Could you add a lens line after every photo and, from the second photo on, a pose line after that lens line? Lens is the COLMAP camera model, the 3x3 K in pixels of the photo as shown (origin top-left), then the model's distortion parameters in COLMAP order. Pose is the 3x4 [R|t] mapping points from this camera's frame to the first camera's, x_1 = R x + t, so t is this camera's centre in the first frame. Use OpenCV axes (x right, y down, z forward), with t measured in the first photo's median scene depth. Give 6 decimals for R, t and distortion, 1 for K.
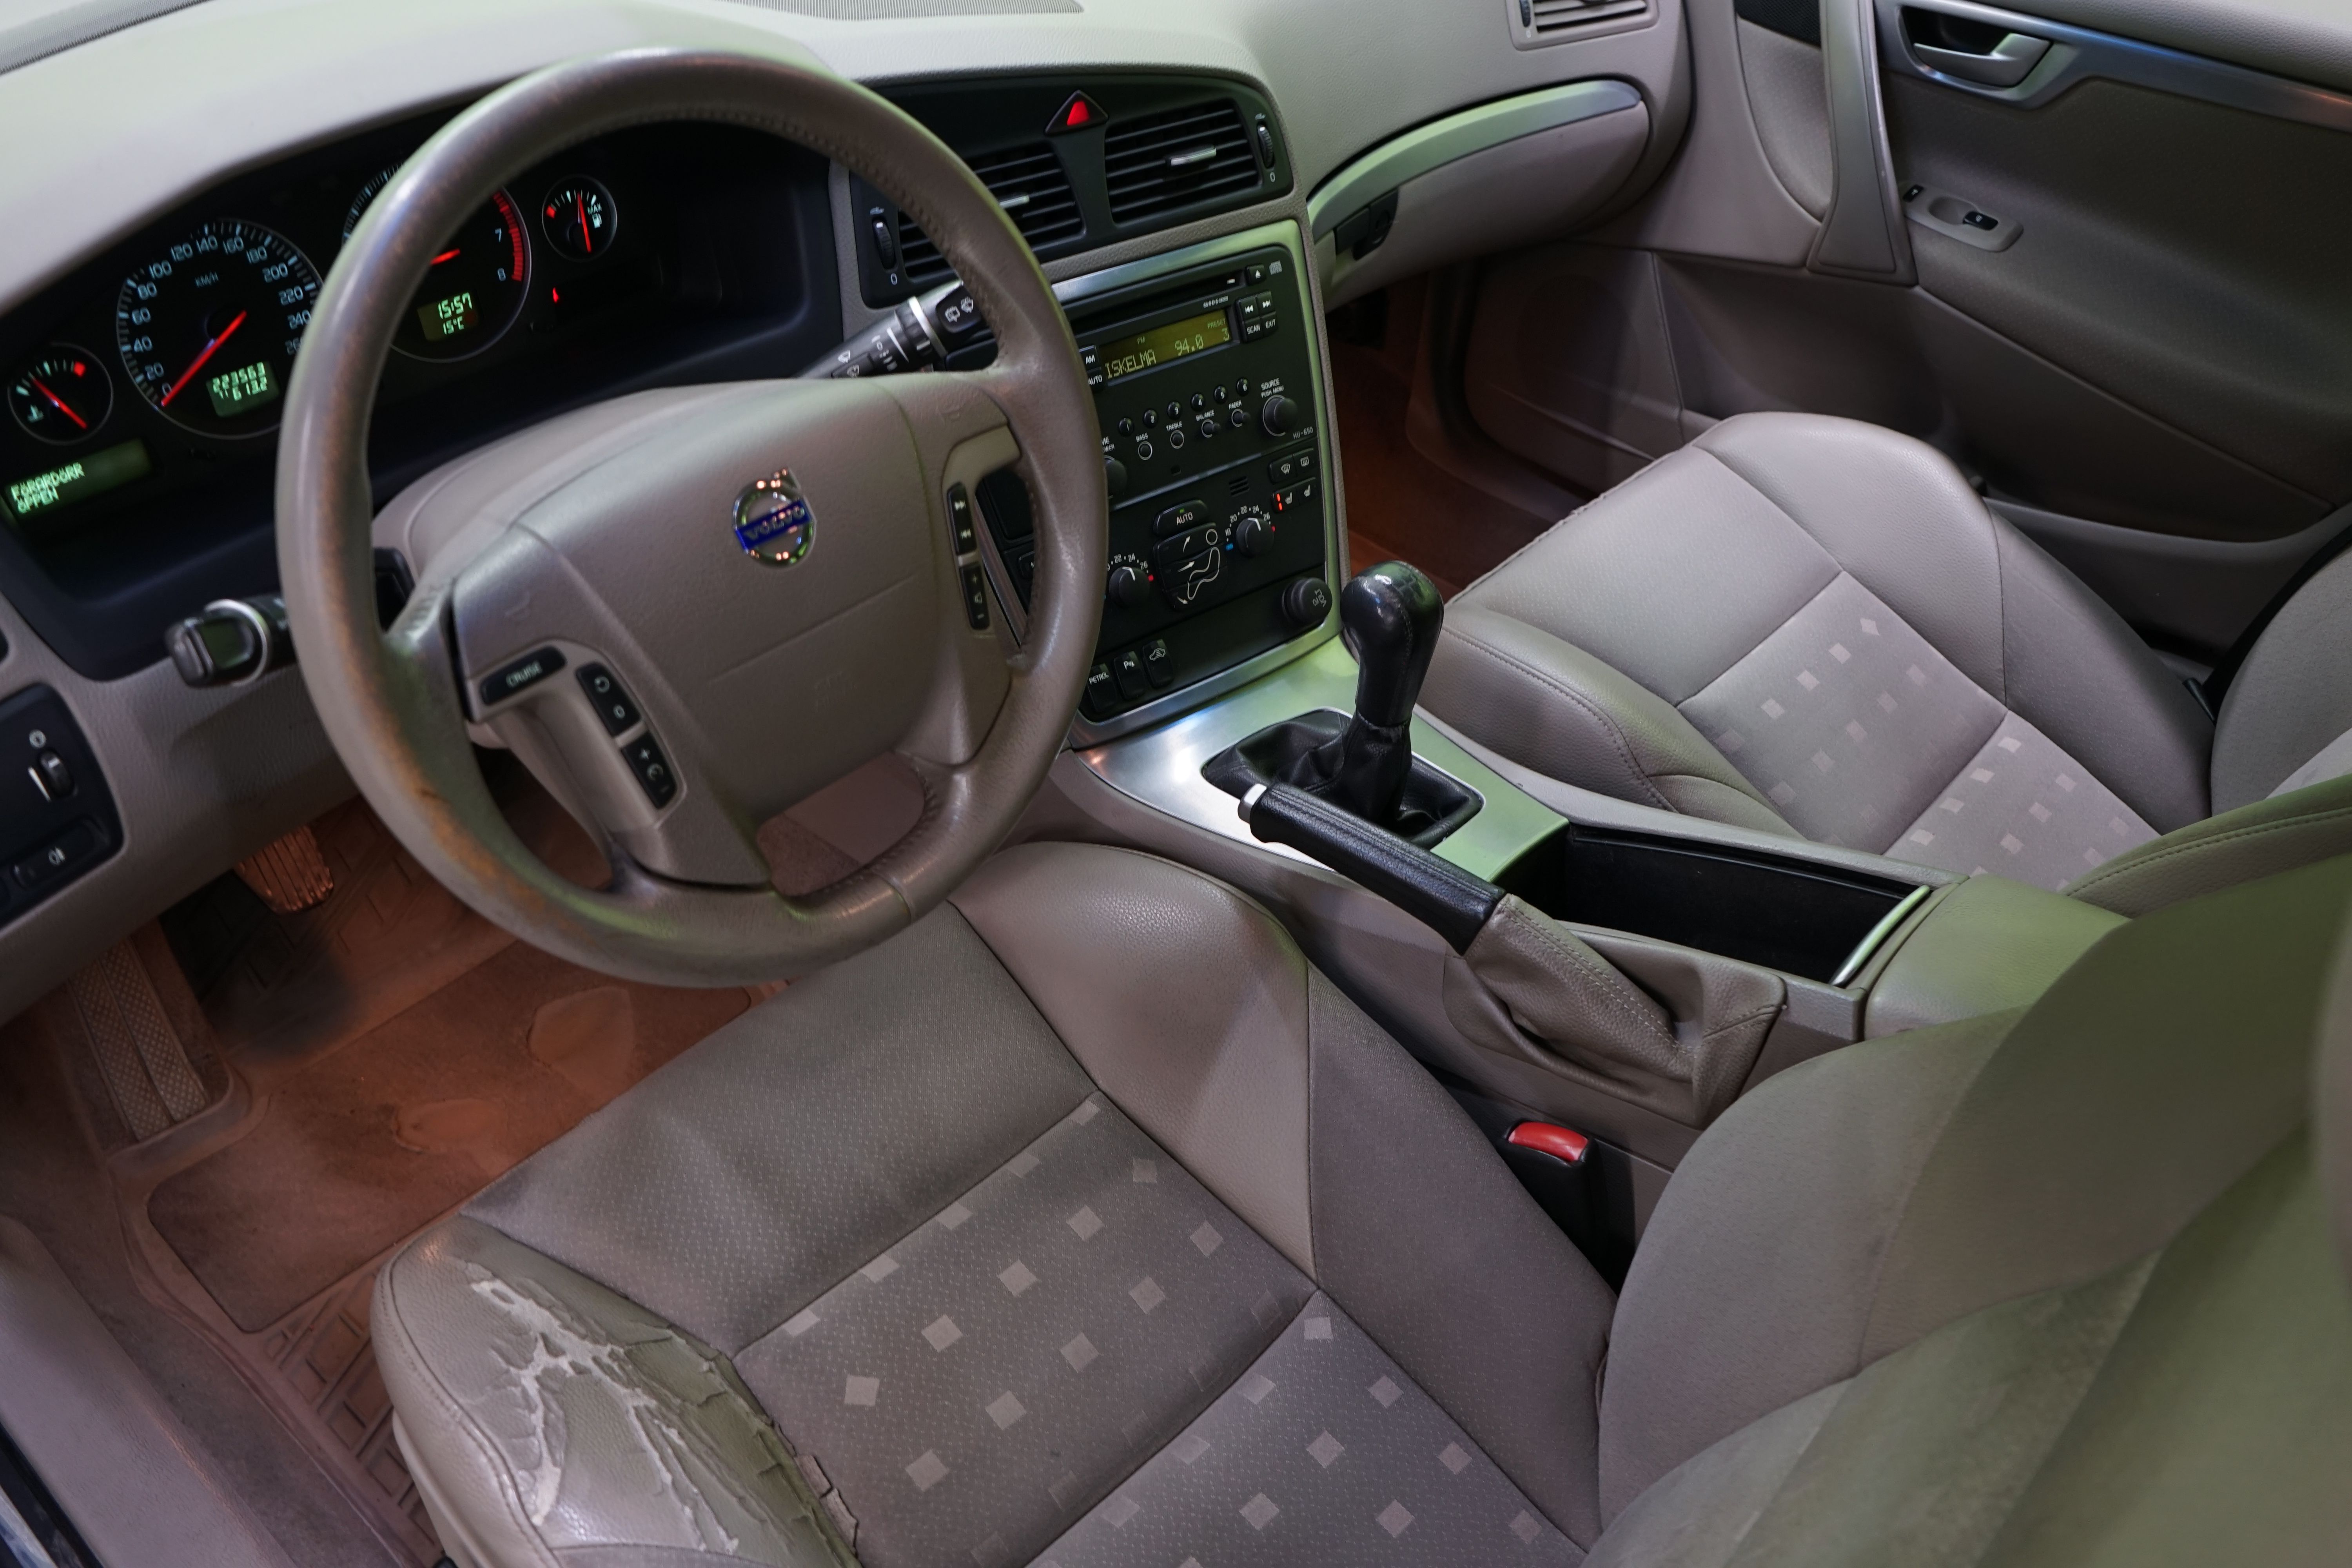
lens RADIAL K [[1996.0, 0, 1177.5], [0, 1996.0, 781.6], [0, 0, 1]] dist [-0.097385, 0.017779]
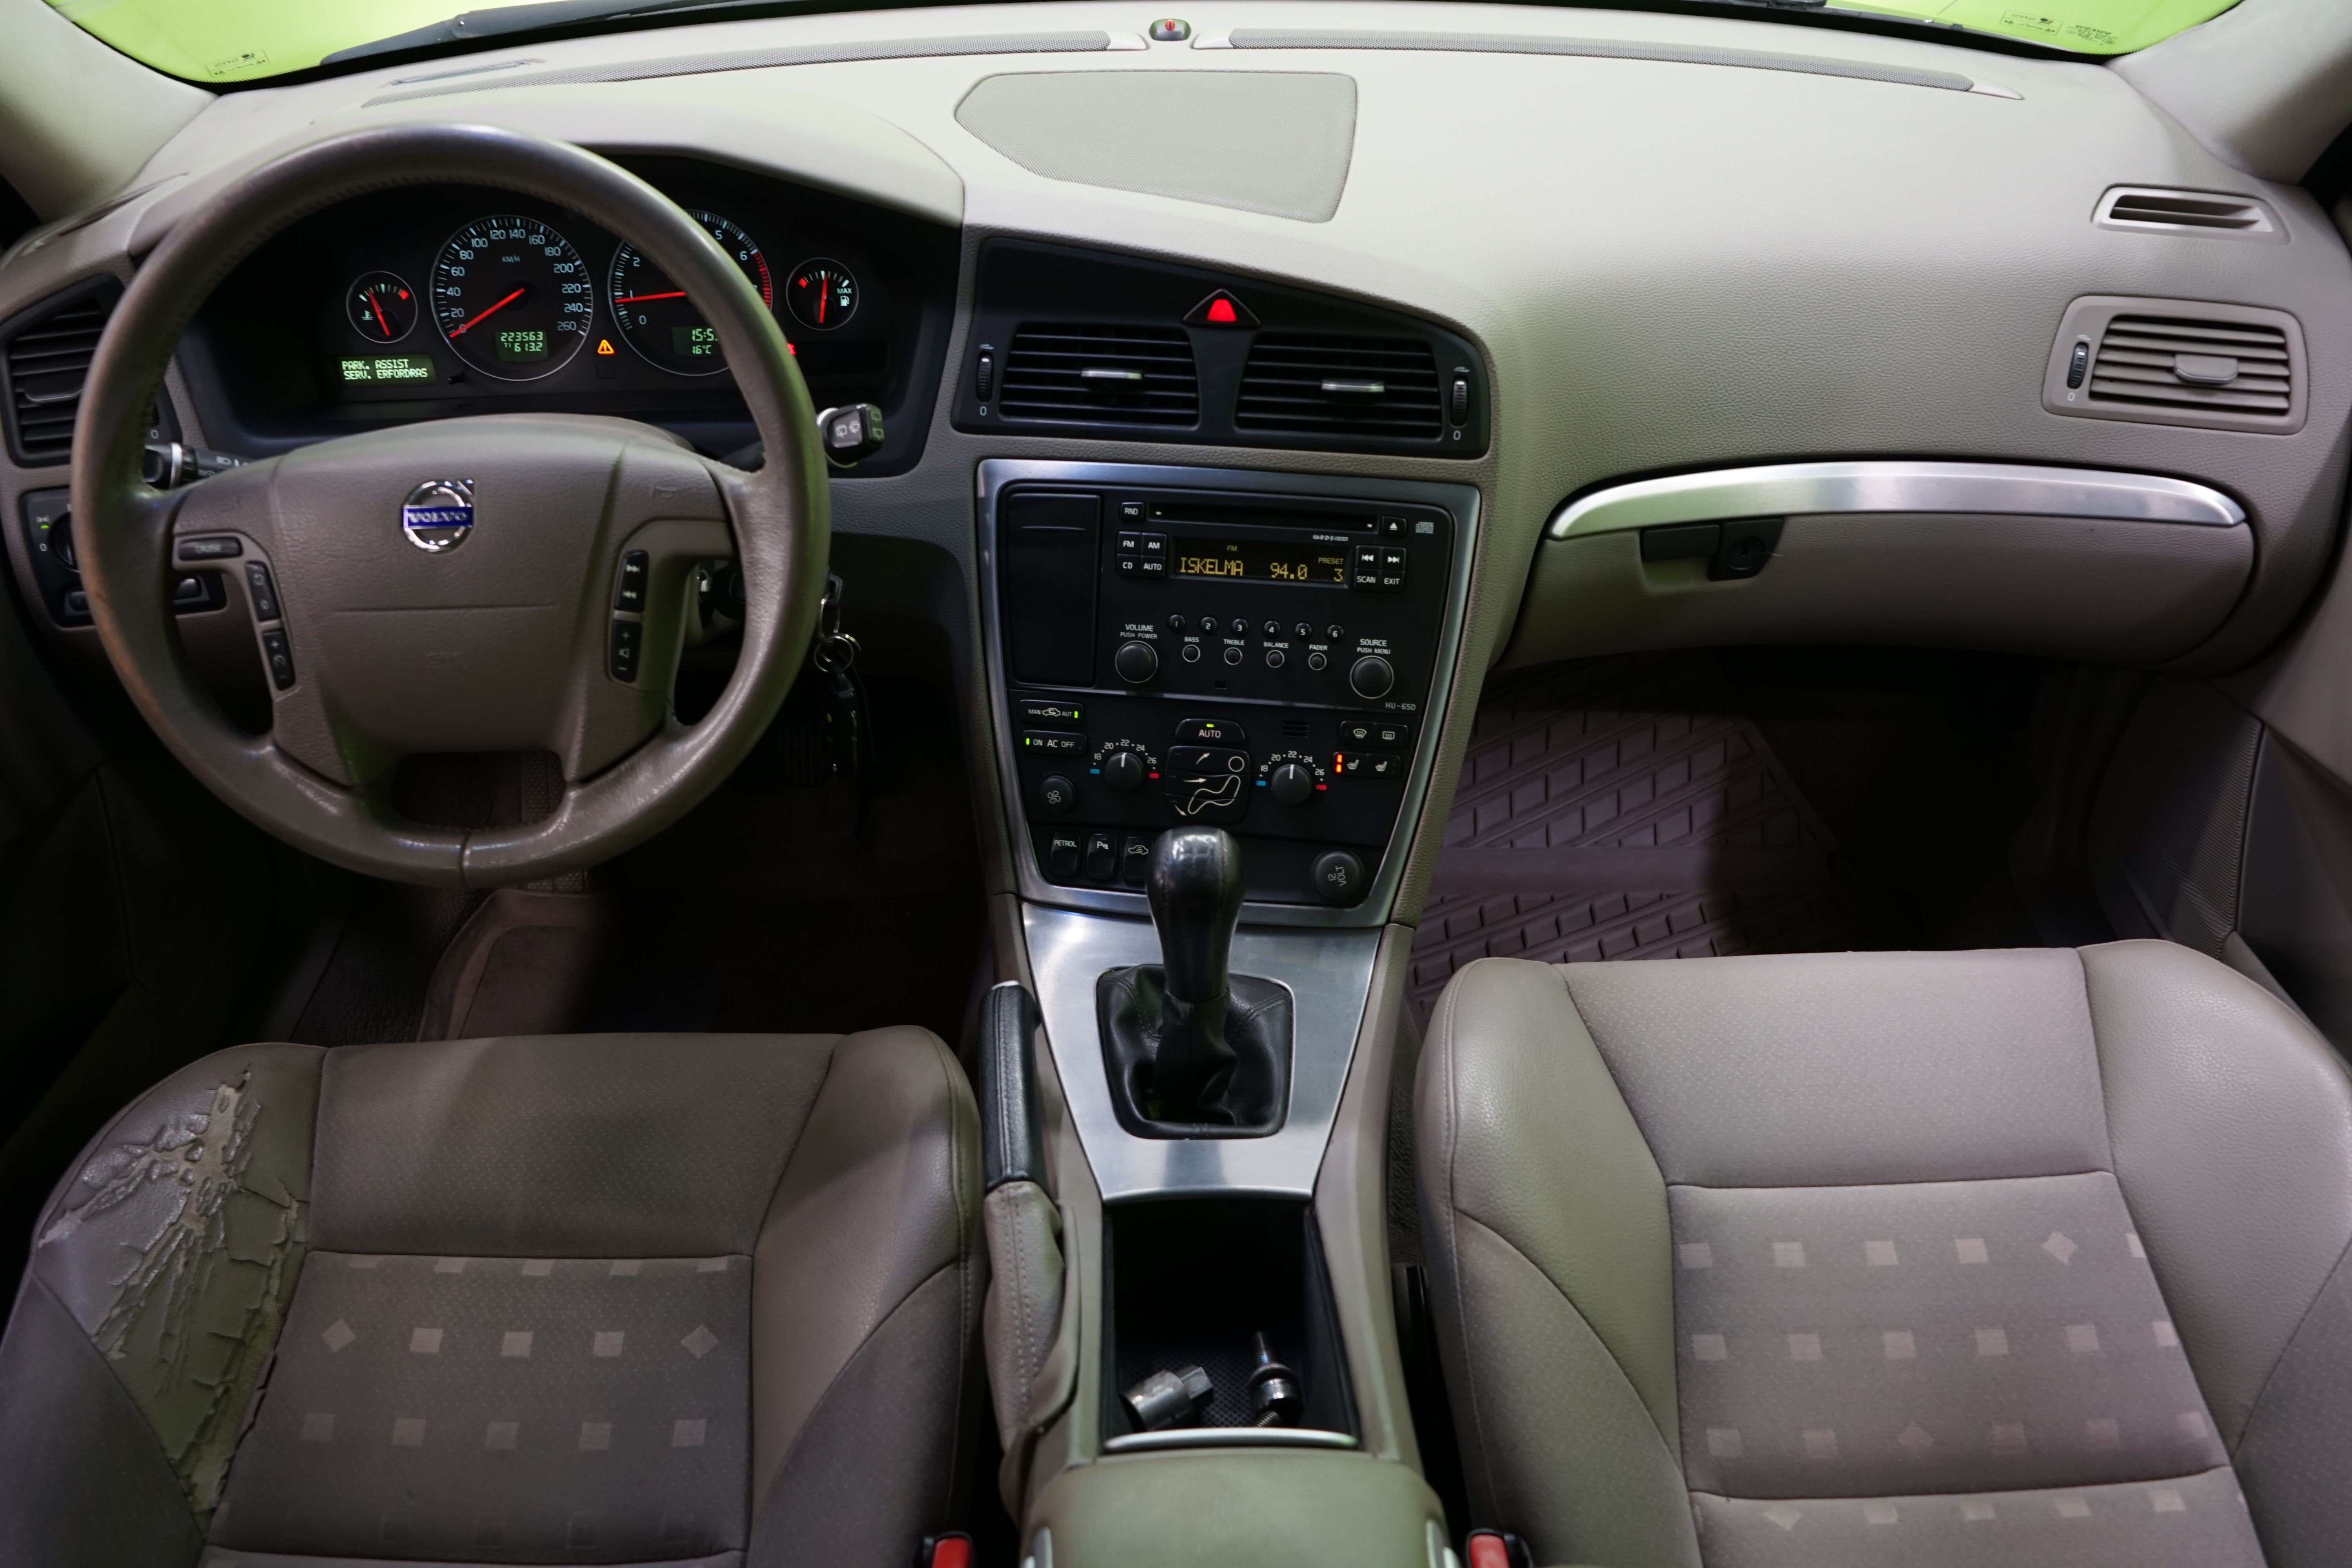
lens RADIAL K [[1901.5, 0, 1170.1], [0, 1901.5, 780.2], [0, 0, 1]] dist [-0.097211, 0.037414]
pose [[0.678226, 0.367274, -0.636490, 0.628119], [-0.423671, 0.903132, 0.069683, -0.179484], [0.600427, 0.222402, 0.768131, 0.301458]]
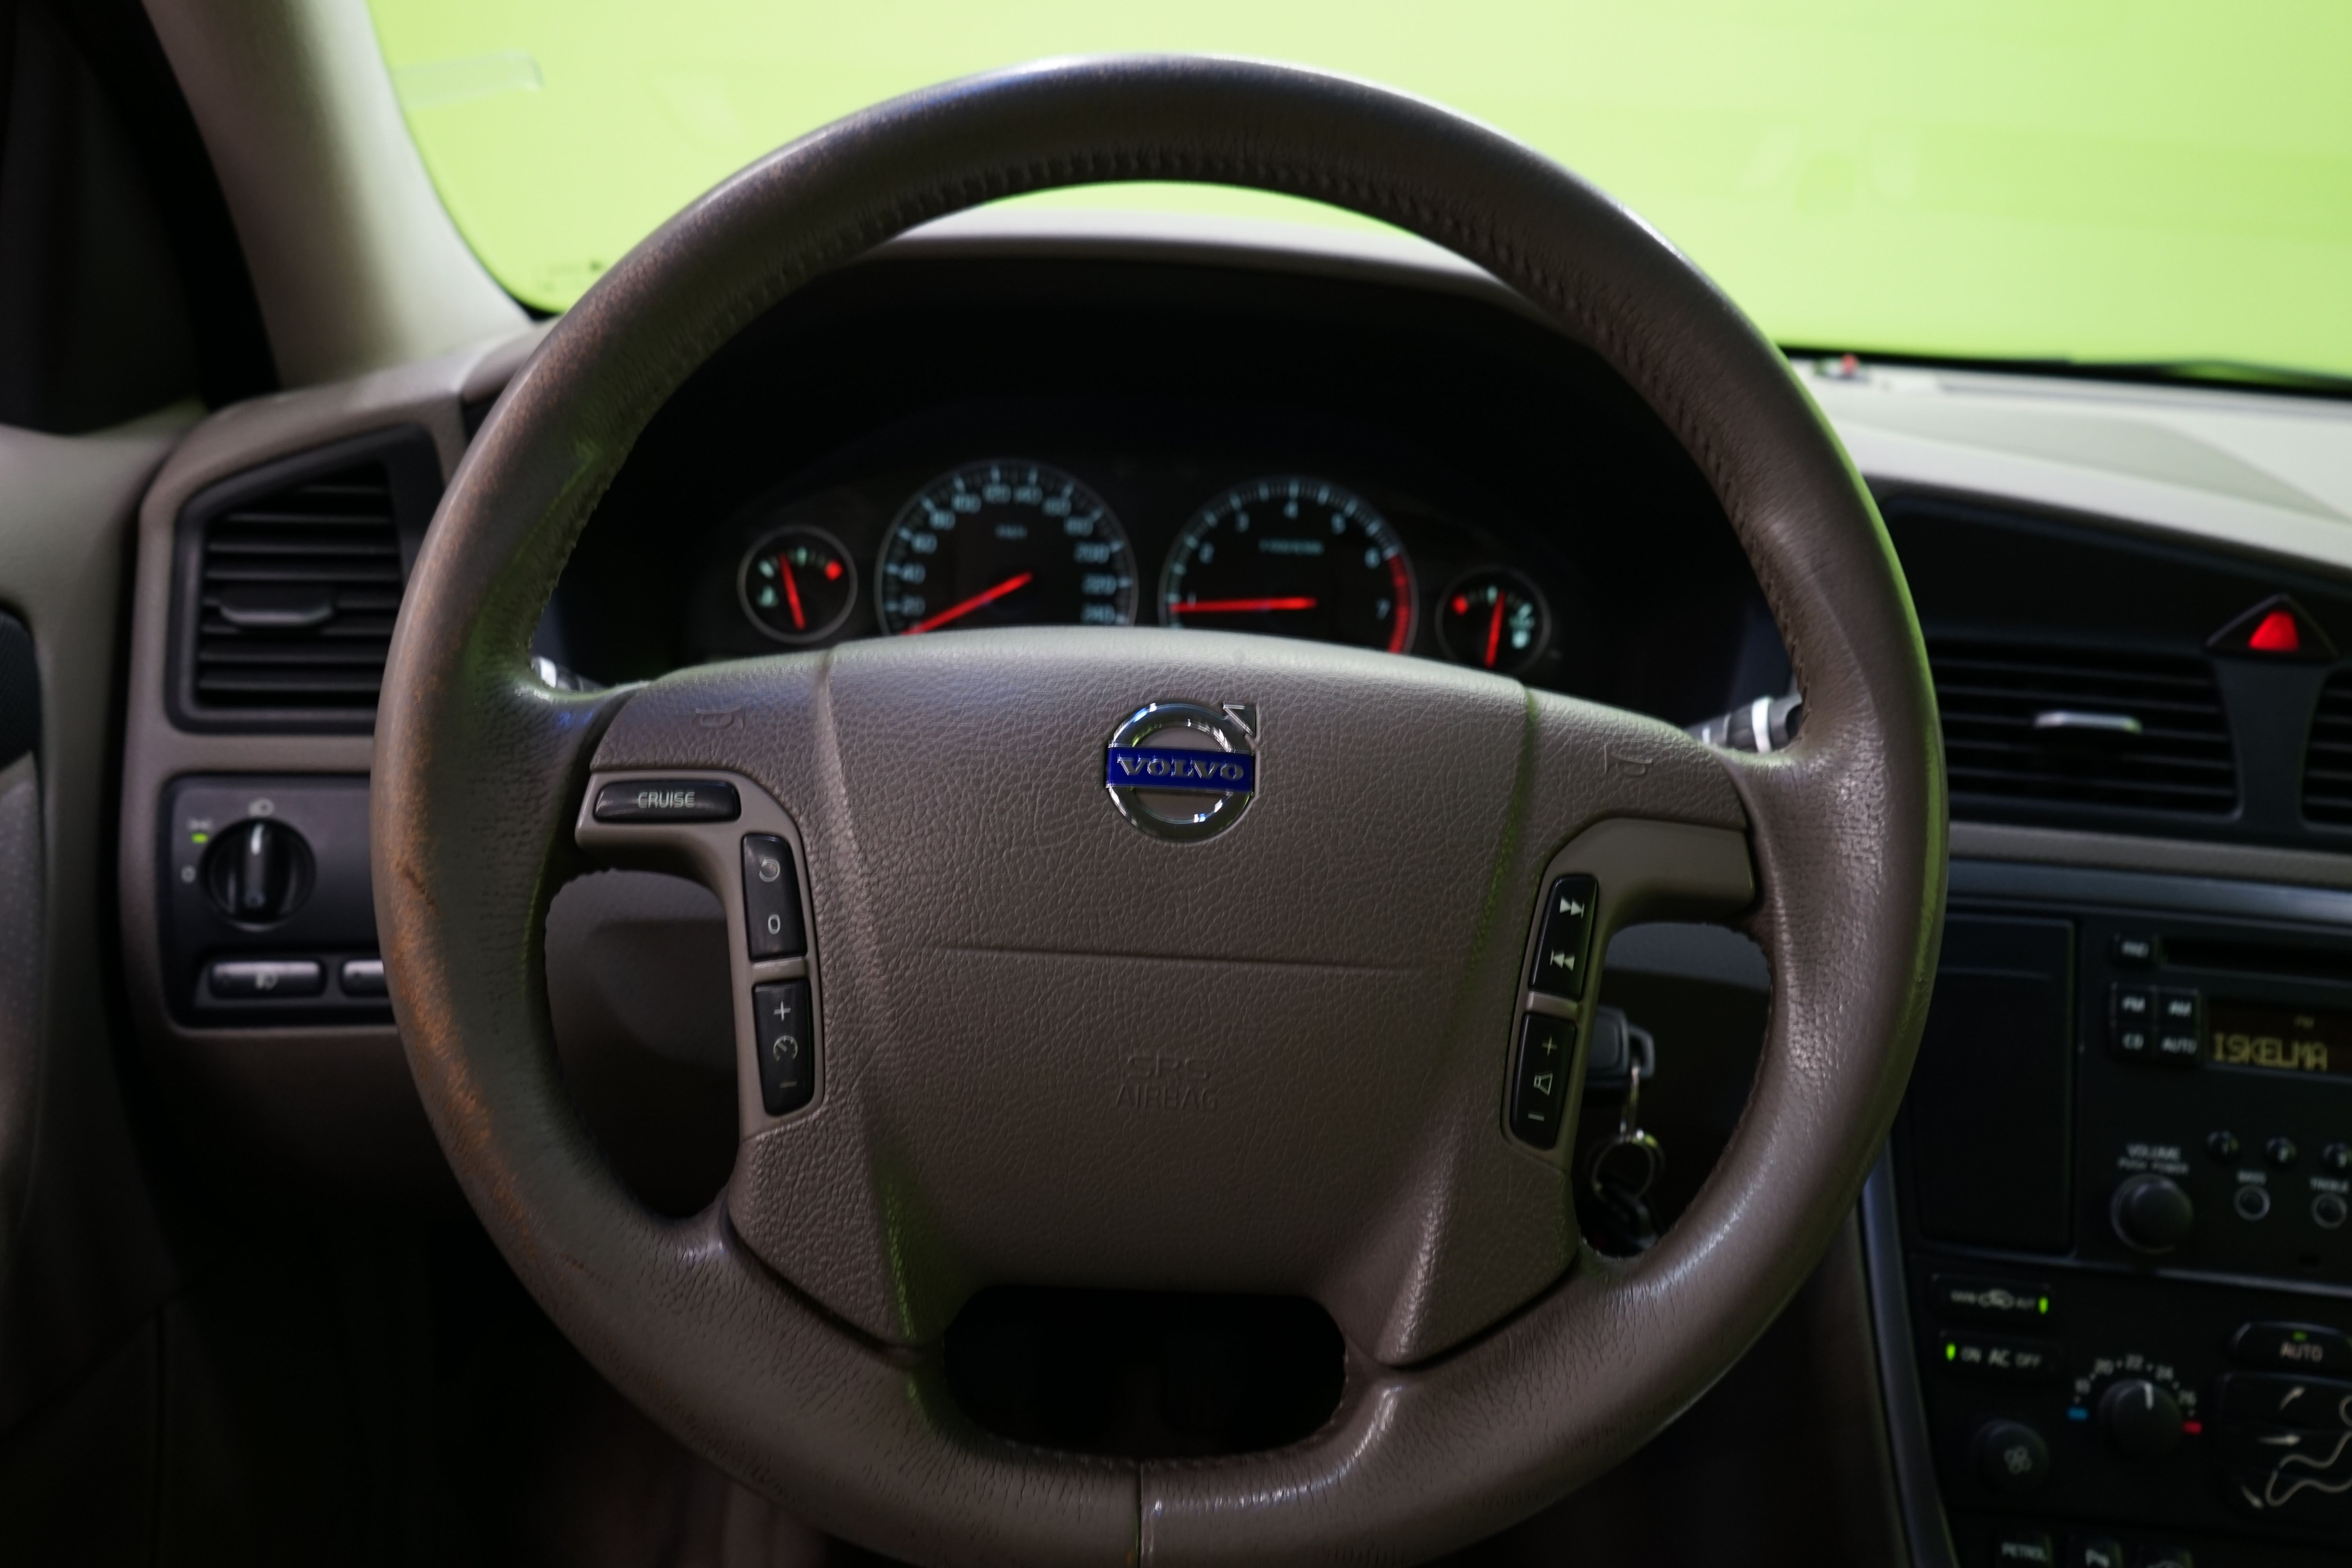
lens RADIAL K [[1890.5, 0, 1176.9], [0, 1890.5, 762.2], [0, 0, 1]] dist [-0.033975, 0.010976]
pose [[0.686494, 0.165641, -0.708018, 0.133866], [-0.473317, 0.840970, -0.262182, 0.010465], [0.551994, 0.515104, 0.655722, 0.449019]]
